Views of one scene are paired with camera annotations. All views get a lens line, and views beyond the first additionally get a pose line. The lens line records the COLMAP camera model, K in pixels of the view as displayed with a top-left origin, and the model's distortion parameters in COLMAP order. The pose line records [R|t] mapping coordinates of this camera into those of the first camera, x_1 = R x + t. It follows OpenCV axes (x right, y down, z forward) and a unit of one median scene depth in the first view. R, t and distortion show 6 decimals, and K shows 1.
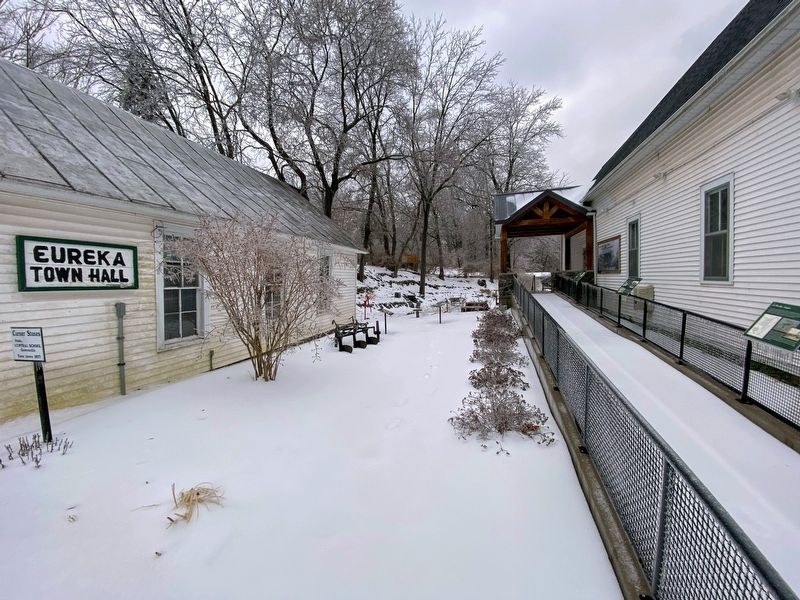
lens RADIAL K [[325.4, 0, 384.6], [0, 325.4, 299.0], [0, 0, 1]] dist [-0.000503, -0.000116]
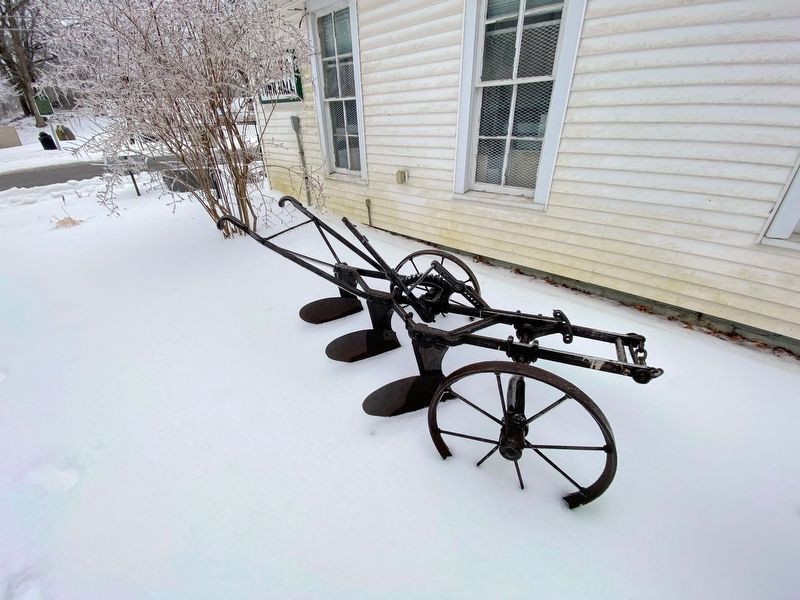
lens RADIAL K [[325.7, 0, 400.0], [0, 325.7, 300.0], [0, 0, 1]] dist [0.011509, -0.018482]
pose [[-0.442604, 0.459377, -0.770113, 0.140116], [-0.027206, 0.851539, 0.523584, -0.046168], [0.896304, 0.252692, -0.364397, 1.874242]]
